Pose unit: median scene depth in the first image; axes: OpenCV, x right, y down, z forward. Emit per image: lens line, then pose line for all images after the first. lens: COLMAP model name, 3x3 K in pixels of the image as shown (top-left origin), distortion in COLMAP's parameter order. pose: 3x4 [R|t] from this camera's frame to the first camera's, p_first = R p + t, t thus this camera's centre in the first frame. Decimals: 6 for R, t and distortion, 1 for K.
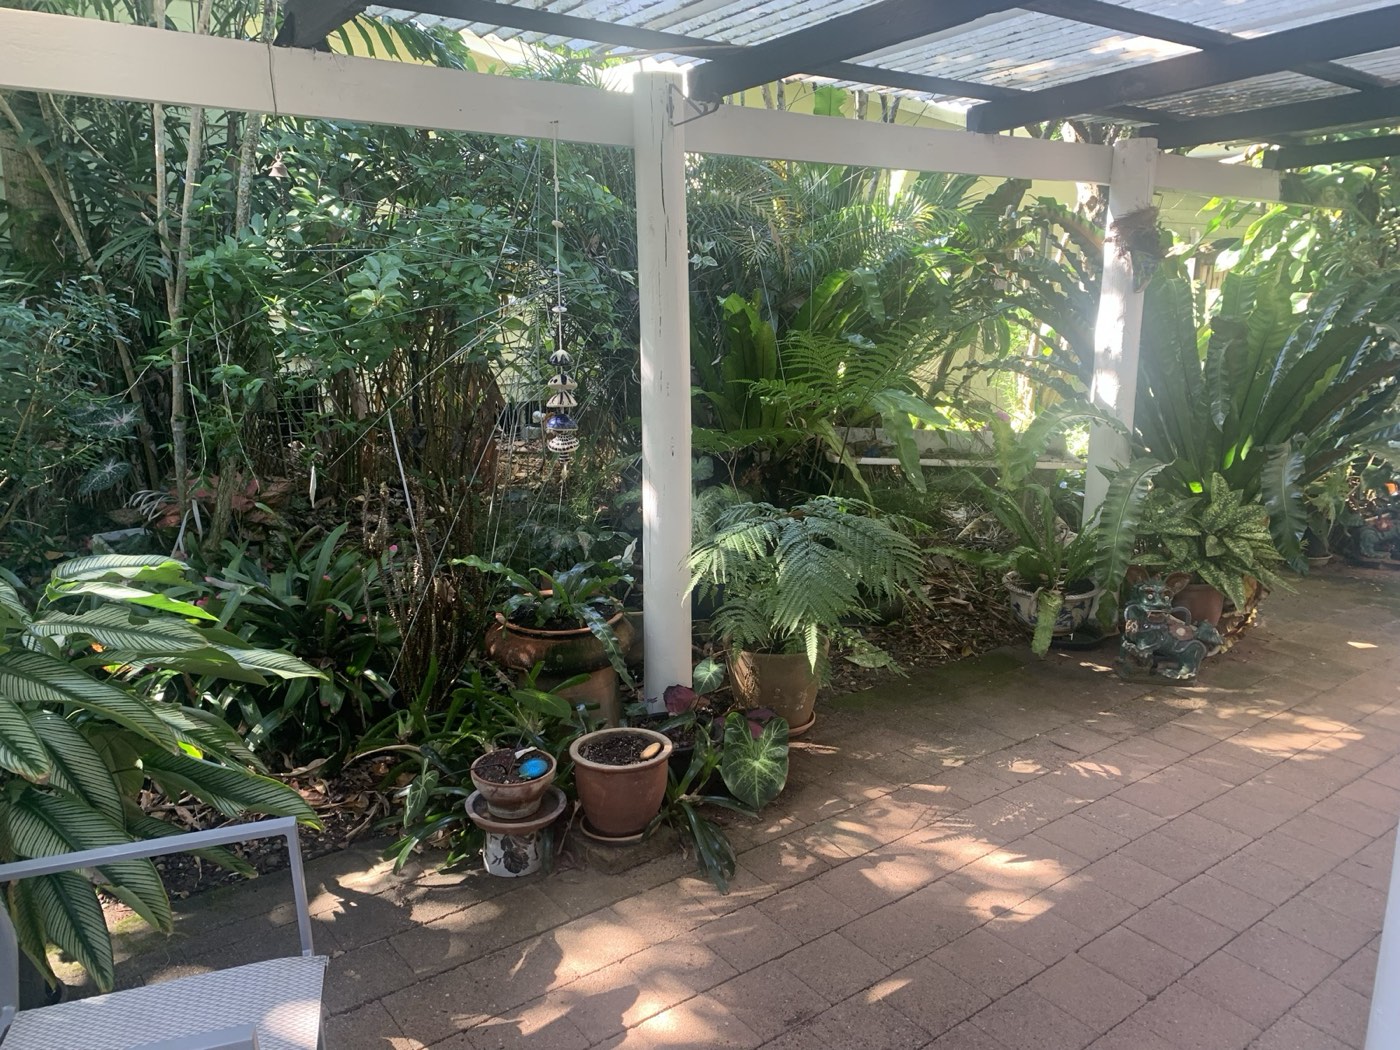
lens RADIAL K [[1066.0, 0, 700.6], [0, 1066.0, 521.1], [0, 0, 1]] dist [0.040351, -0.043898]
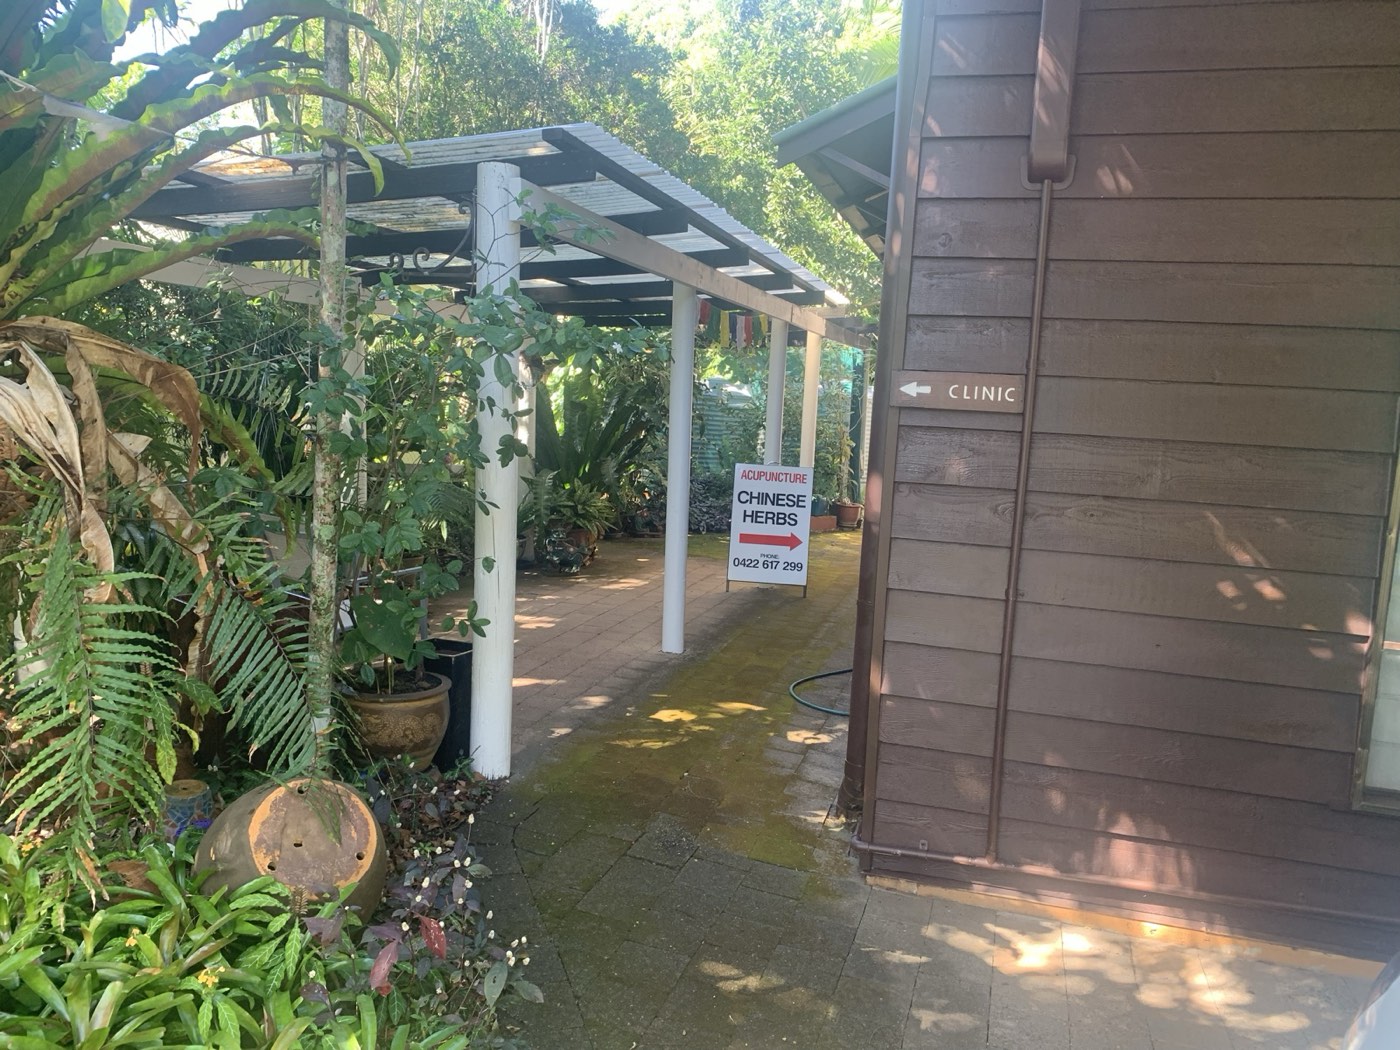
lens RADIAL K [[1052.1, 0, 700.3], [0, 1052.1, 534.7], [0, 0, 1]] dist [0.104772, -0.267460]
pose [[0.804331, -0.044684, 0.592499, -0.543810], [0.088093, 0.995116, -0.044541, 0.181271], [-0.587615, 0.088020, 0.804339, -0.768666]]
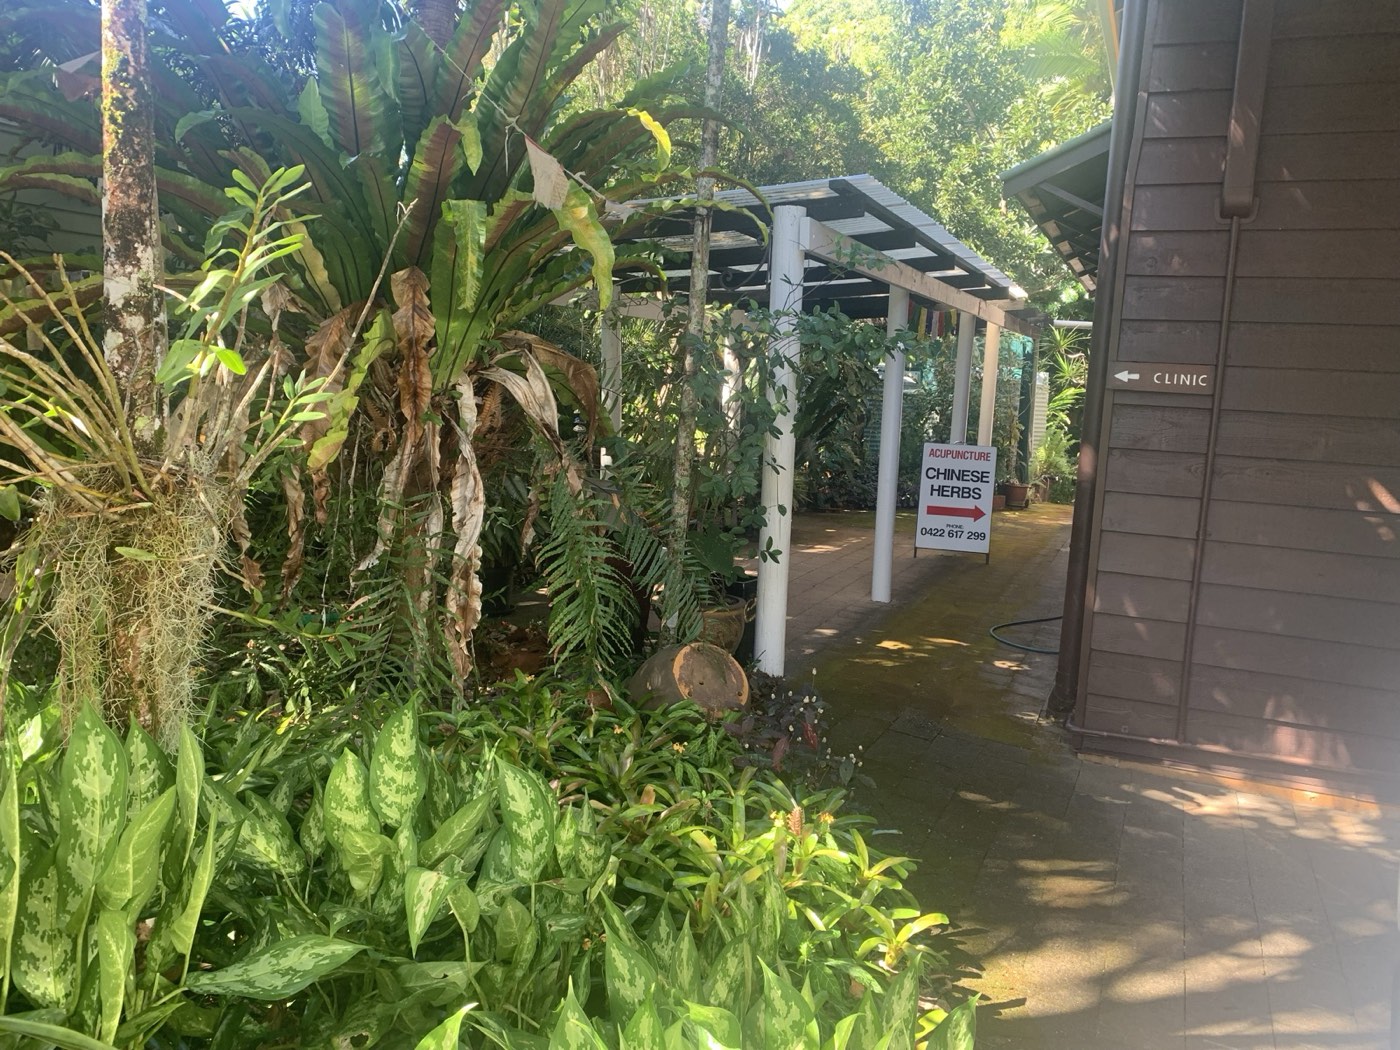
lens RADIAL K [[1061.8, 0, 700.0], [0, 1061.8, 525.0], [0, 0, 1]] dist [0.026042, -0.047447]
pose [[0.873420, -0.033438, 0.485818, -0.800903], [0.067221, 0.996368, -0.052275, 0.220936], [-0.482306, 0.078315, 0.872495, -0.922929]]
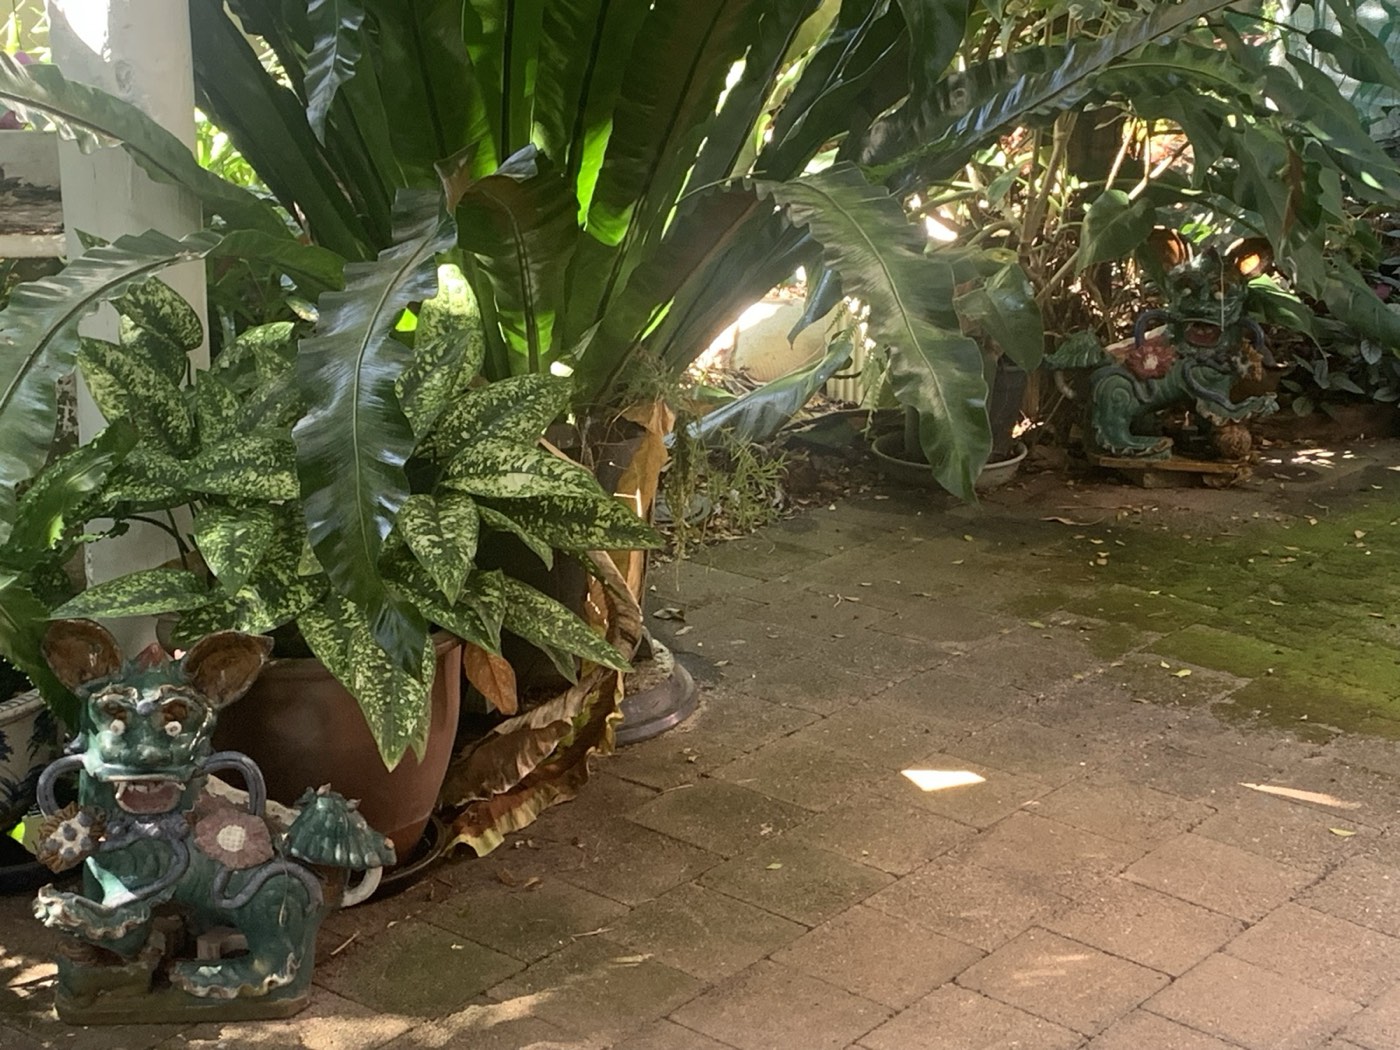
lens RADIAL K [[2633.7, 0, 668.7], [0, 2633.7, 525.5], [0, 0, 1]] dist [0.190832, -0.456006]
pose [[0.971595, -0.068675, 0.226467, 0.392360], [0.049568, 0.994797, 0.089008, -0.038094], [-0.231401, -0.075254, 0.969943, 0.272352]]
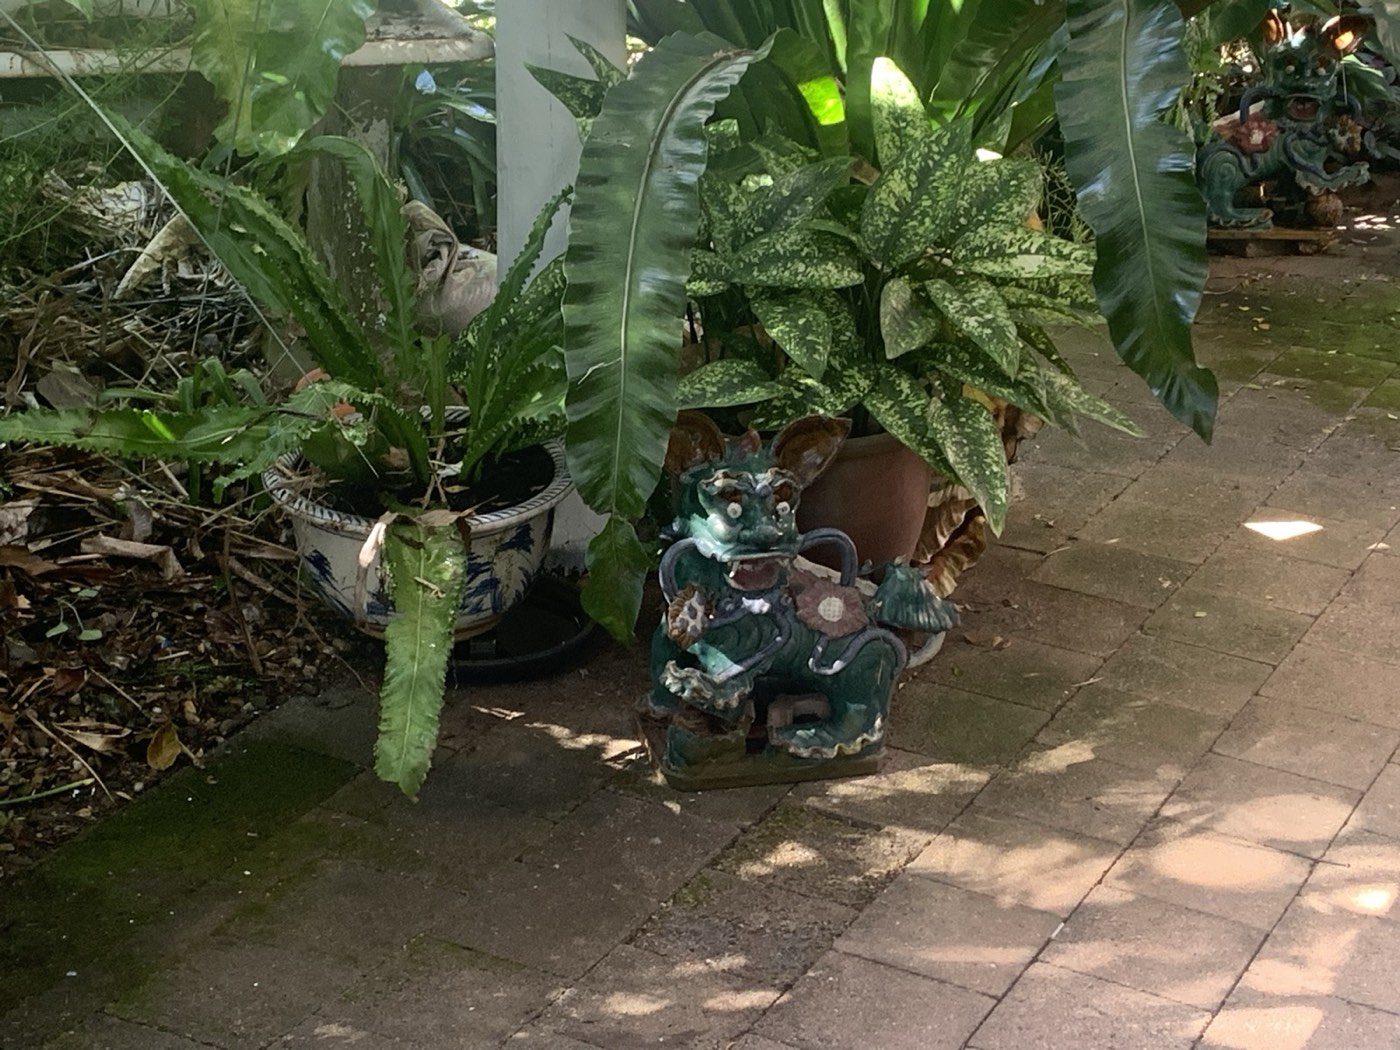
lens RADIAL K [[2633.7, 0, 668.7], [0, 2633.7, 525.5], [0, 0, 1]] dist [0.190832, -0.456006]
pose [[0.913232, -0.137682, 0.383472, 0.112862], [0.074735, 0.981812, 0.174530, -0.054883], [-0.400527, -0.130728, 0.906912, 0.321610]]
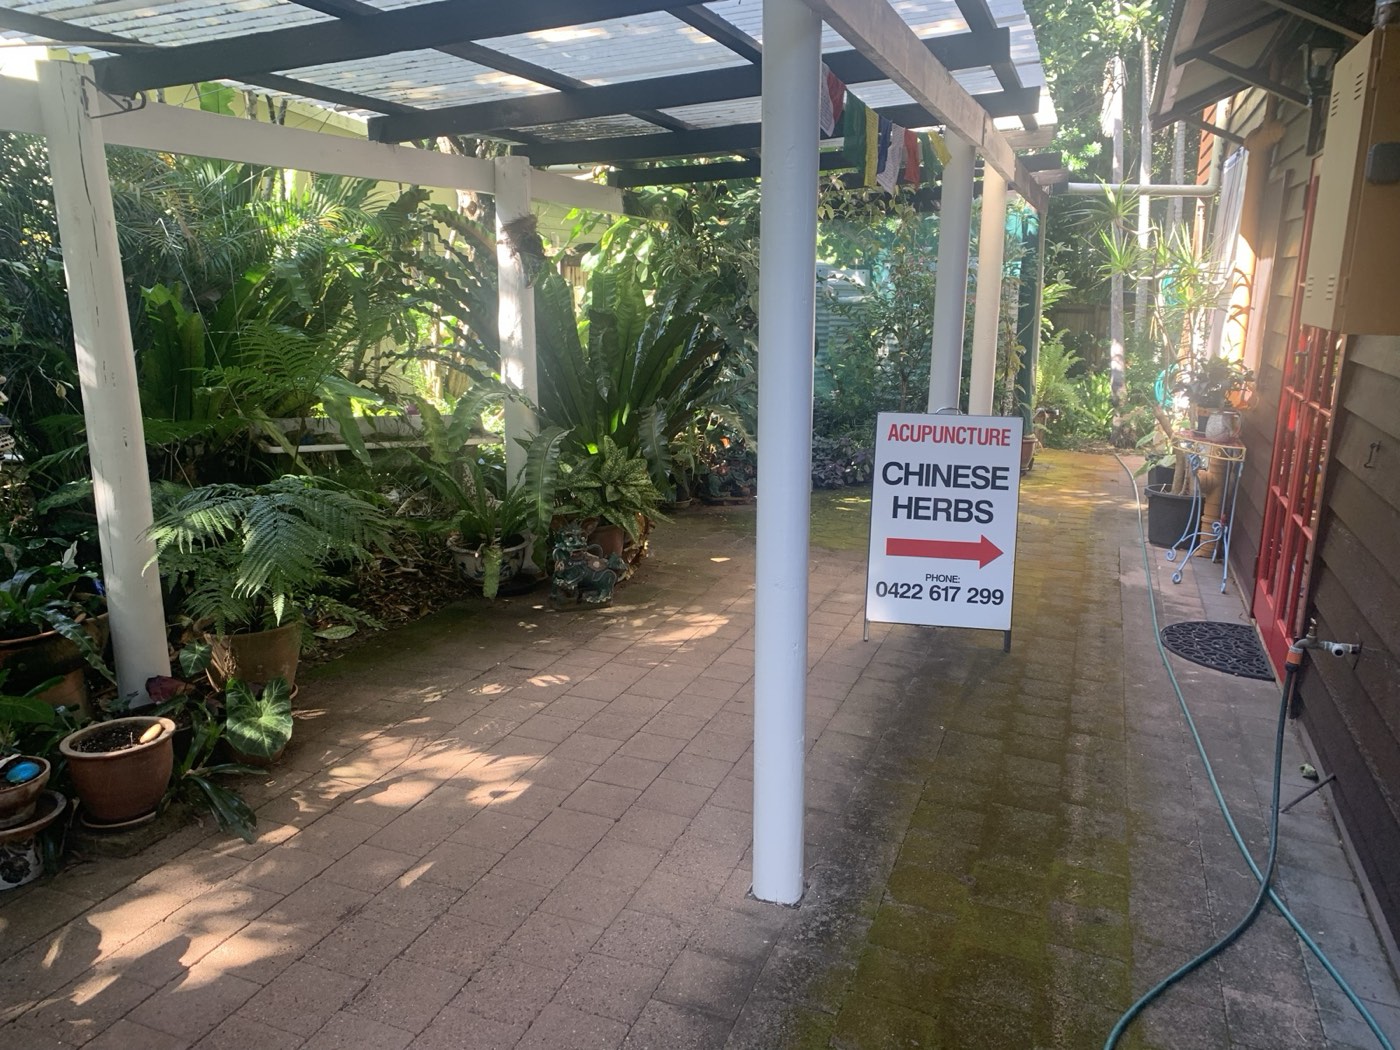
lens RADIAL K [[1061.8, 0, 700.0], [0, 1061.8, 525.0], [0, 0, 1]] dist [0.026042, -0.047447]
pose [[0.850117, -0.111939, 0.514560, -0.068603], [0.108499, 0.993413, 0.036856, 0.024952], [-0.515296, 0.024497, 0.856662, -0.098437]]
